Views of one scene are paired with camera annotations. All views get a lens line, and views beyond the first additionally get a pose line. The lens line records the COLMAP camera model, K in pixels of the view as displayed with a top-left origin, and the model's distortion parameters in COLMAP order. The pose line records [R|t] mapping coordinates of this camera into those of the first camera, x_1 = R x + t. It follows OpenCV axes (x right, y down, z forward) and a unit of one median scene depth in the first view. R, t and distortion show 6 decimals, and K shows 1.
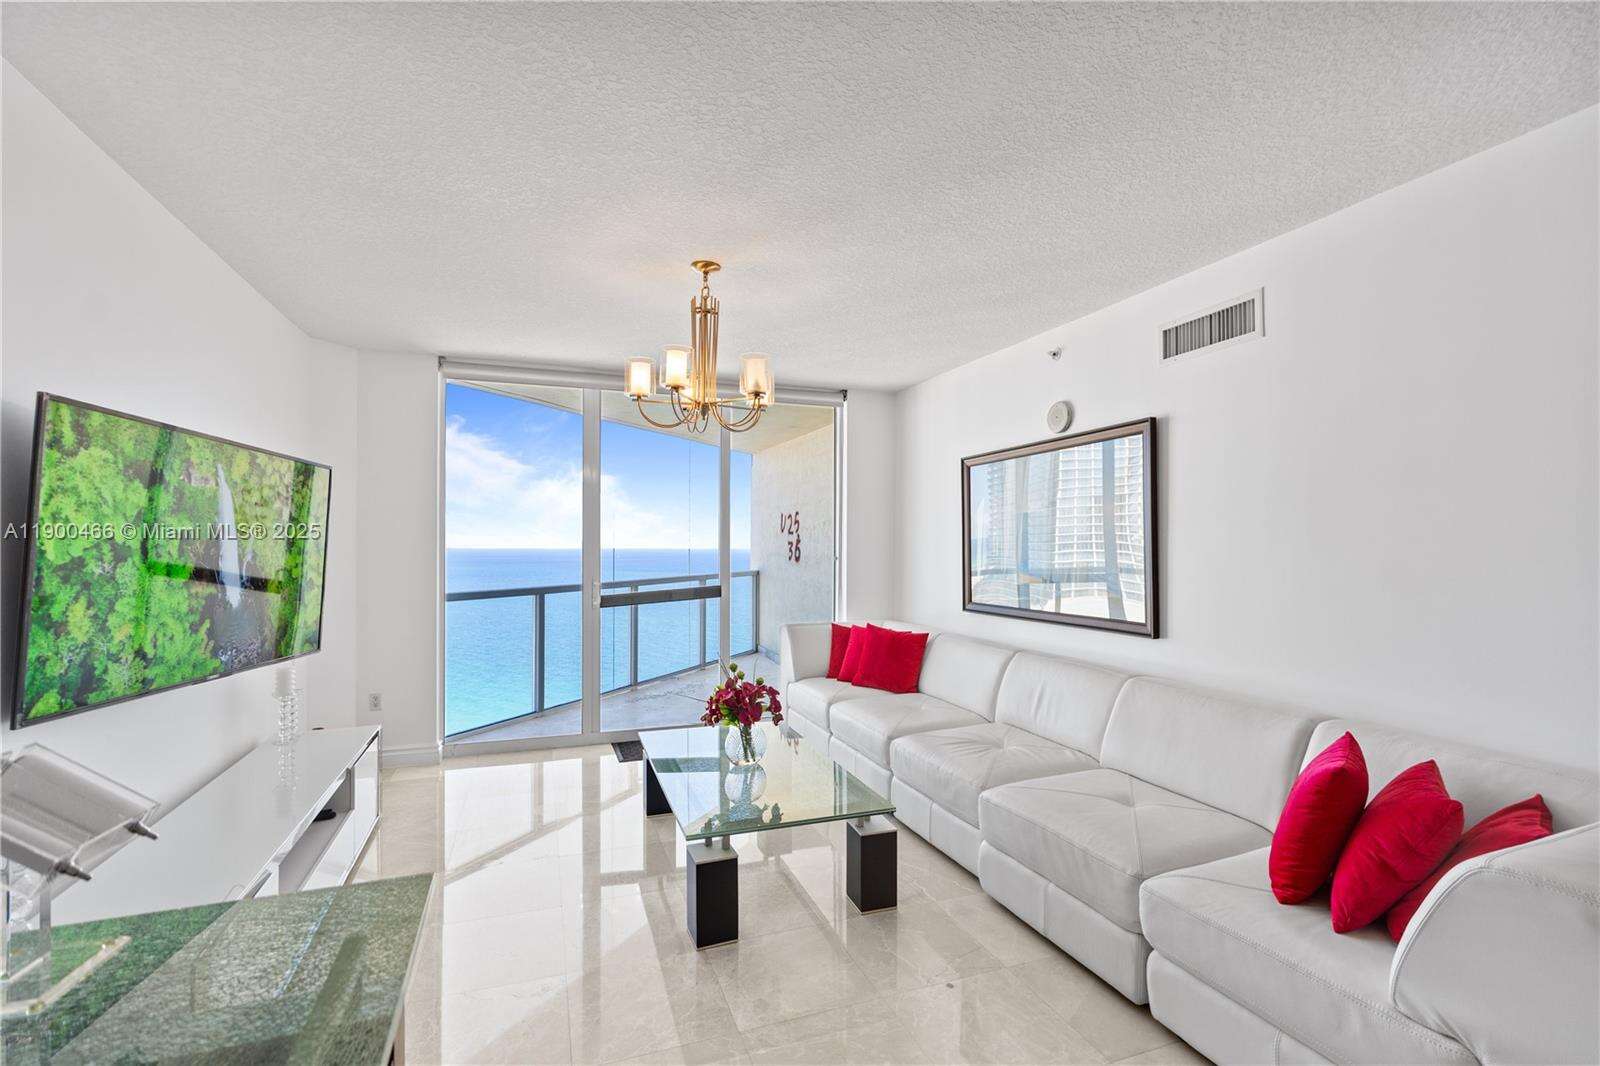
lens RADIAL K [[711.4, 0, 796.4], [0, 711.4, 541.2], [0, 0, 1]] dist [-0.012988, 0.006534]
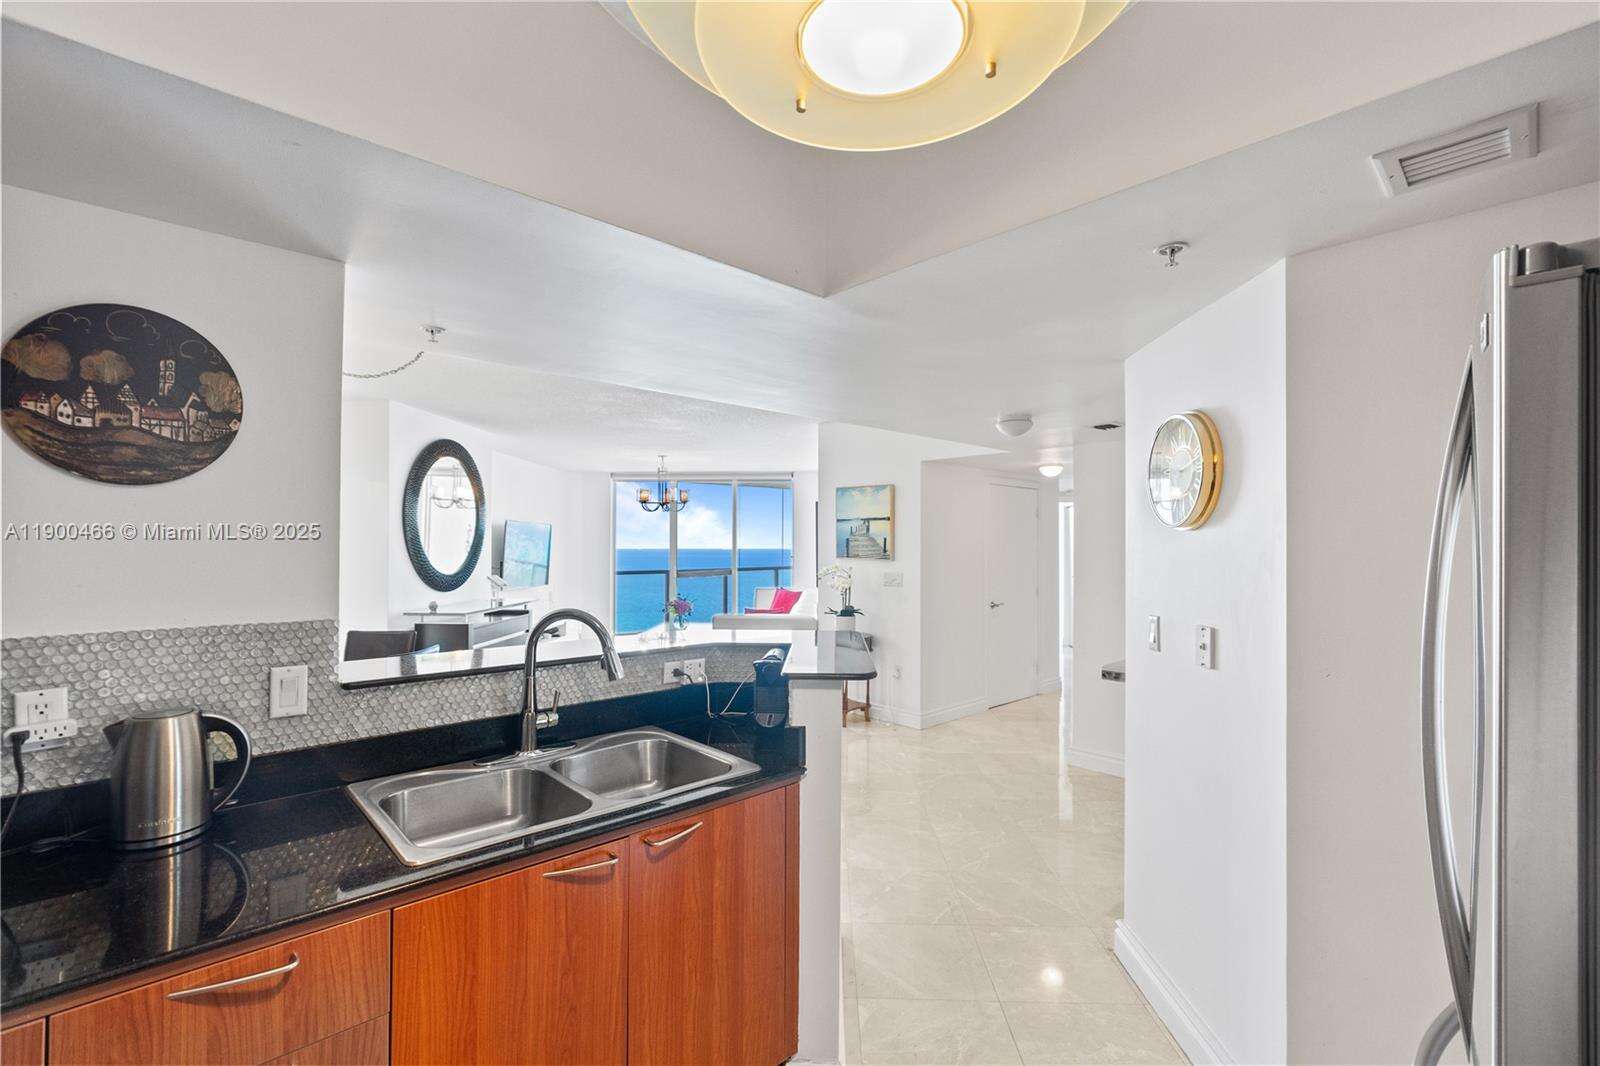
lens RADIAL K [[711.4, 0, 797.6], [0, 711.4, 532.1], [0, 0, 1]] dist [-0.012988, 0.006534]
pose [[0.926154, -0.008707, -0.377044, 1.412586], [0.002331, 0.999847, -0.017363, -0.018335], [0.377138, 0.015202, 0.926032, -1.426364]]
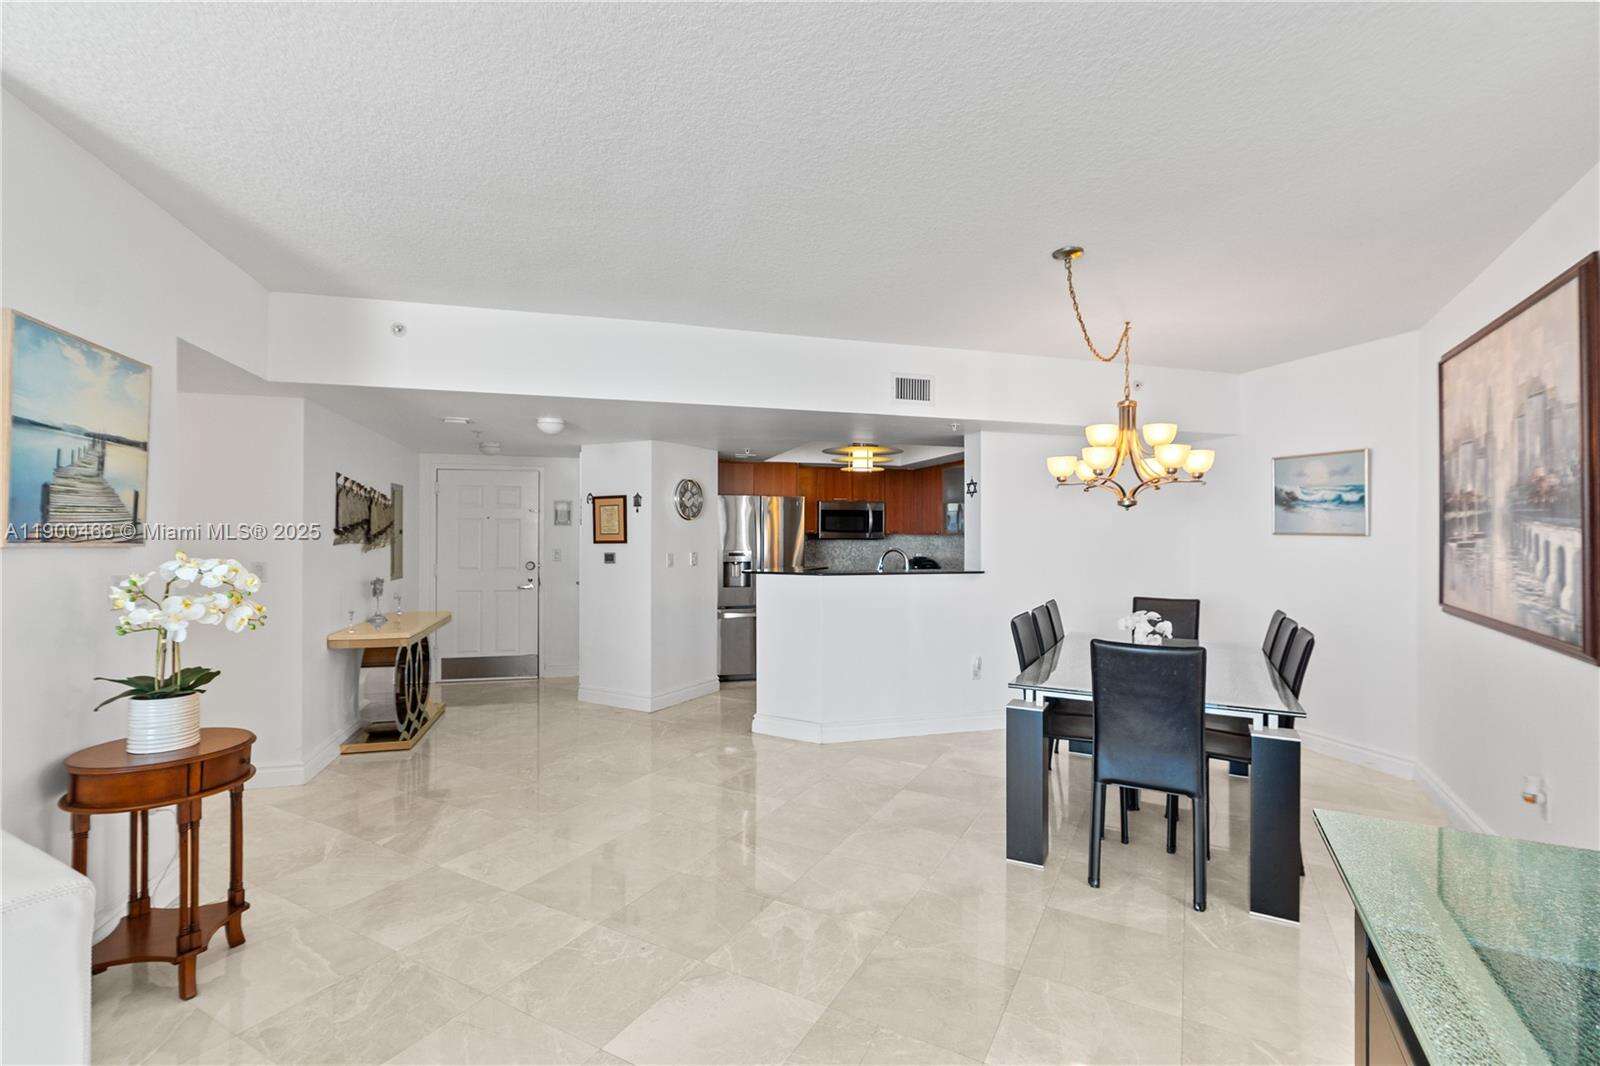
lens RADIAL K [[711.4, 0, 797.8], [0, 711.4, 526.6], [0, 0, 1]] dist [-0.012988, 0.006534]
pose [[-0.662028, 0.000931, 0.749478, -0.093457], [-0.008831, 0.999920, -0.009042, 0.003351], [-0.749427, -0.012605, -0.661967, 0.325529]]
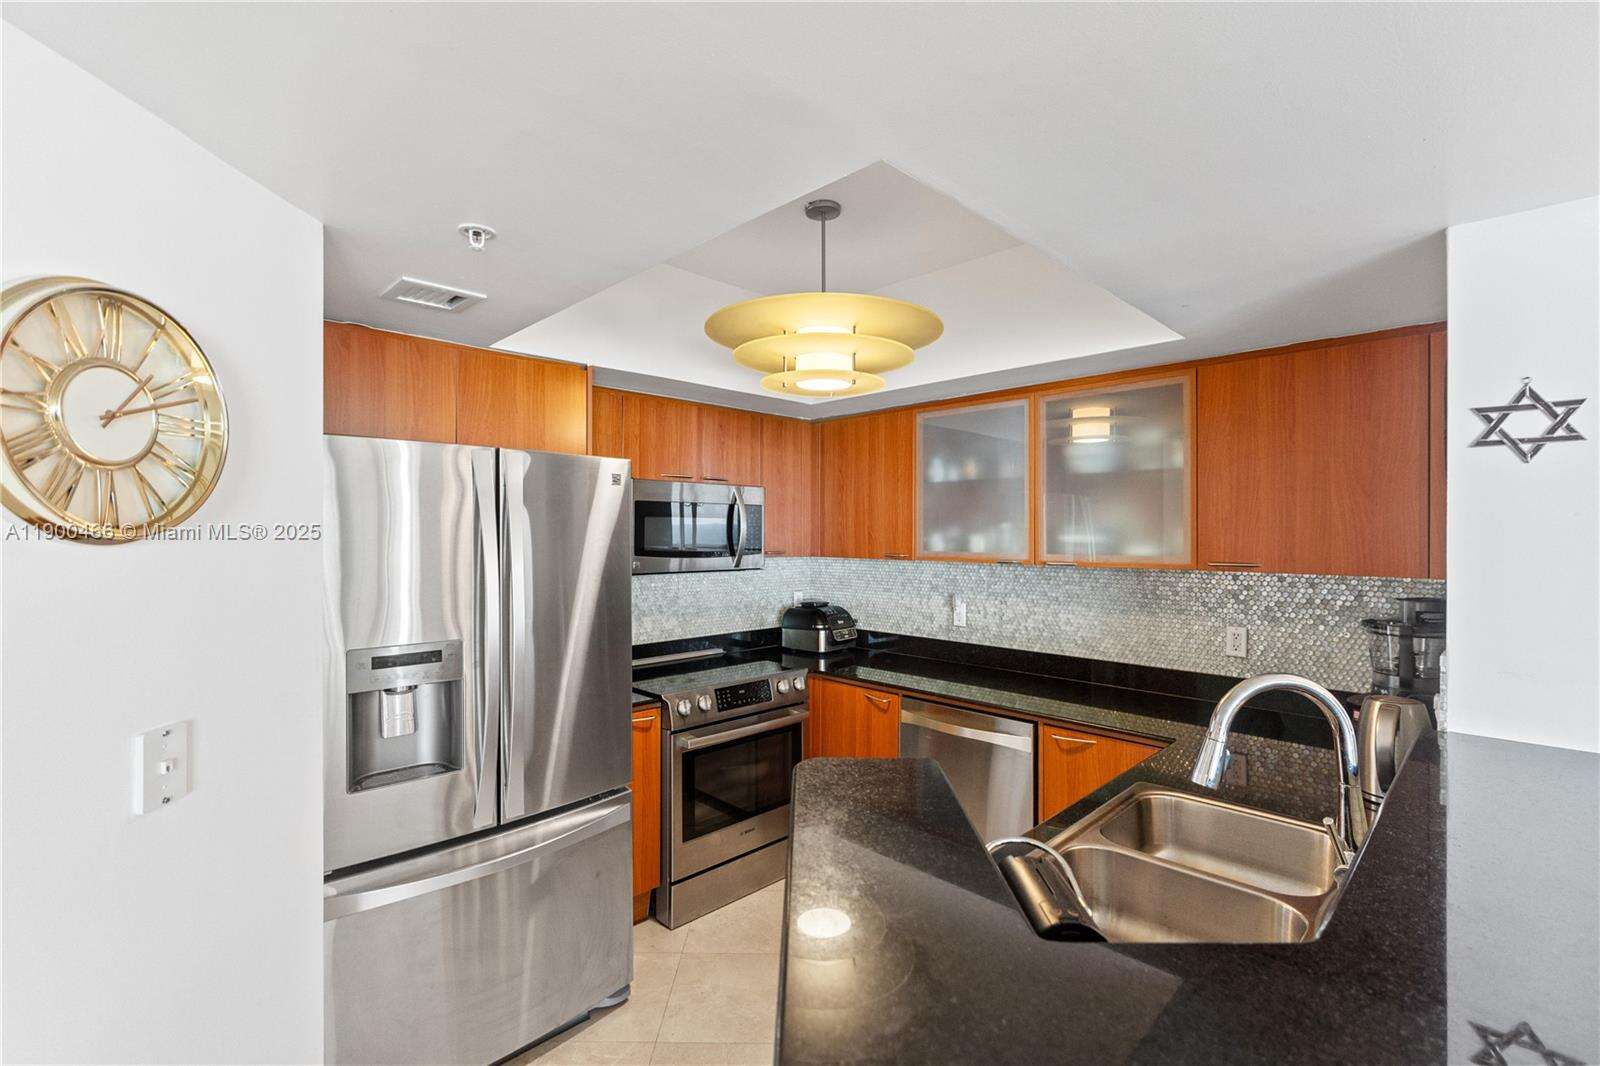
lens RADIAL K [[711.4, 0, 780.9], [0, 711.4, 525.1], [0, 0, 1]] dist [-0.012988, 0.006534]
pose [[-0.927435, -0.006772, 0.373924, 1.075021], [-0.010480, 0.999914, -0.007882, -0.036138], [-0.373838, -0.011228, -0.927426, -0.492272]]
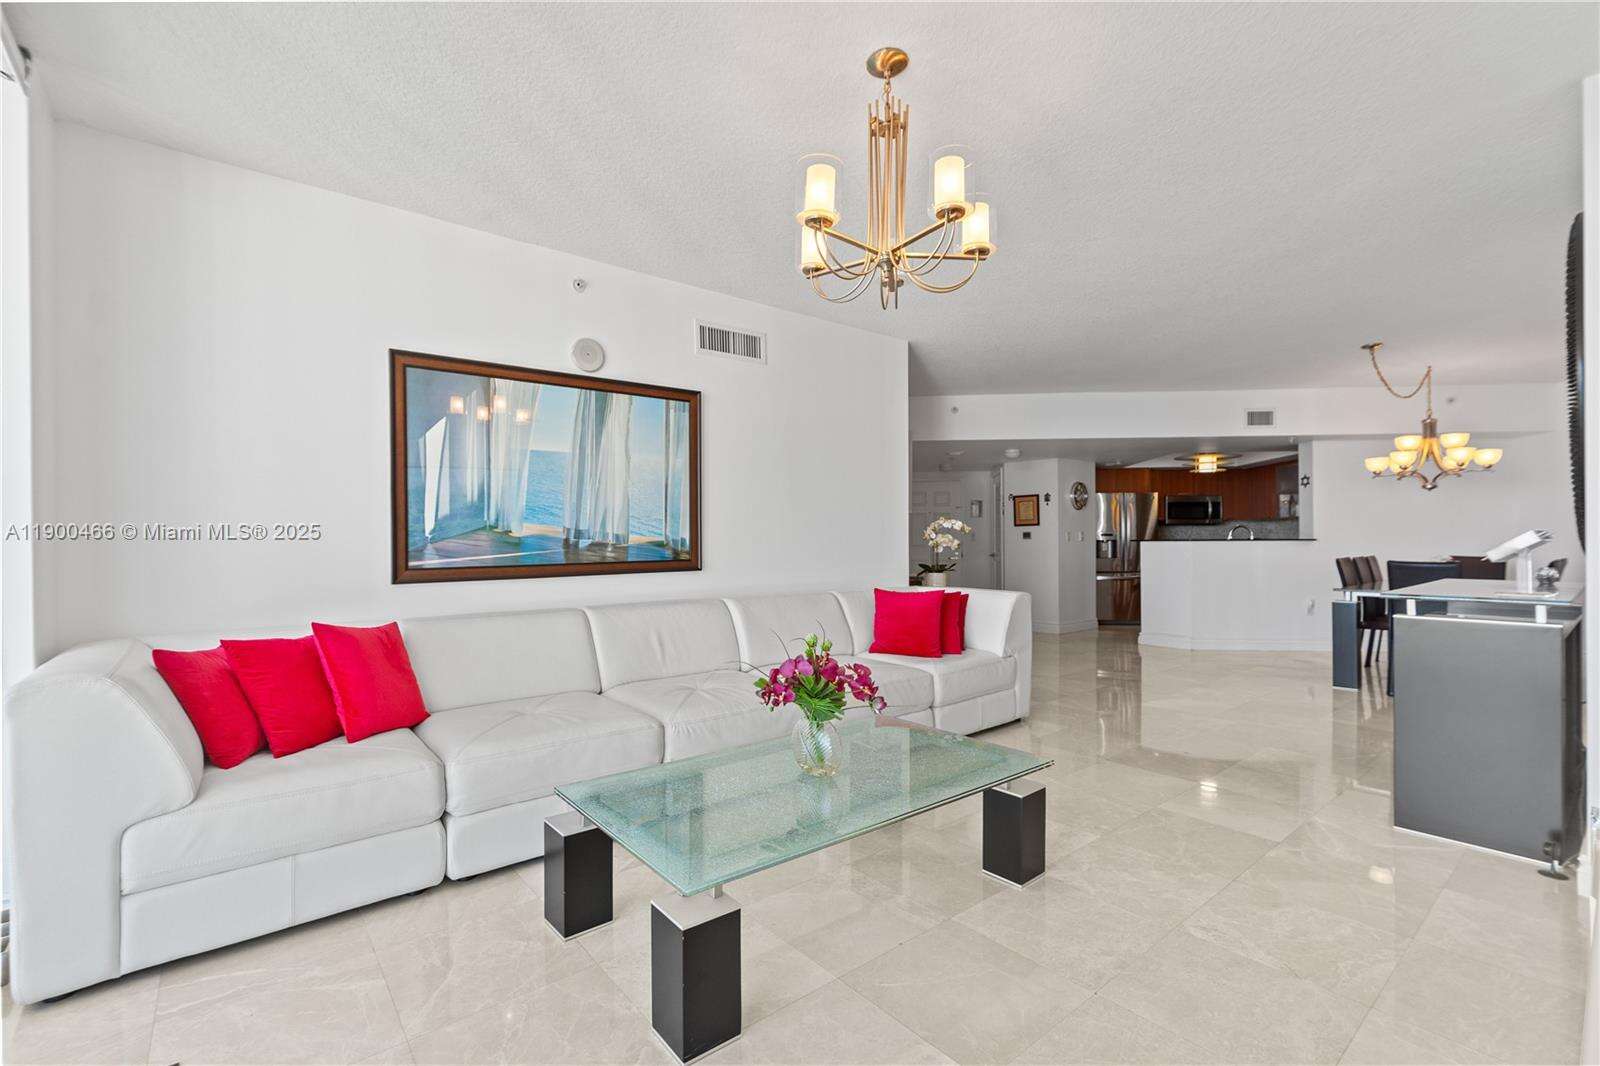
lens RADIAL K [[711.4, 0, 791.5], [0, 711.4, 537.2], [0, 0, 1]] dist [-0.012988, 0.006534]
pose [[-0.337206, 0.001927, 0.941429, -0.720750], [0.000064, 0.999998, -0.002024, 0.081338], [-0.941431, -0.000622, -0.337206, 1.269648]]
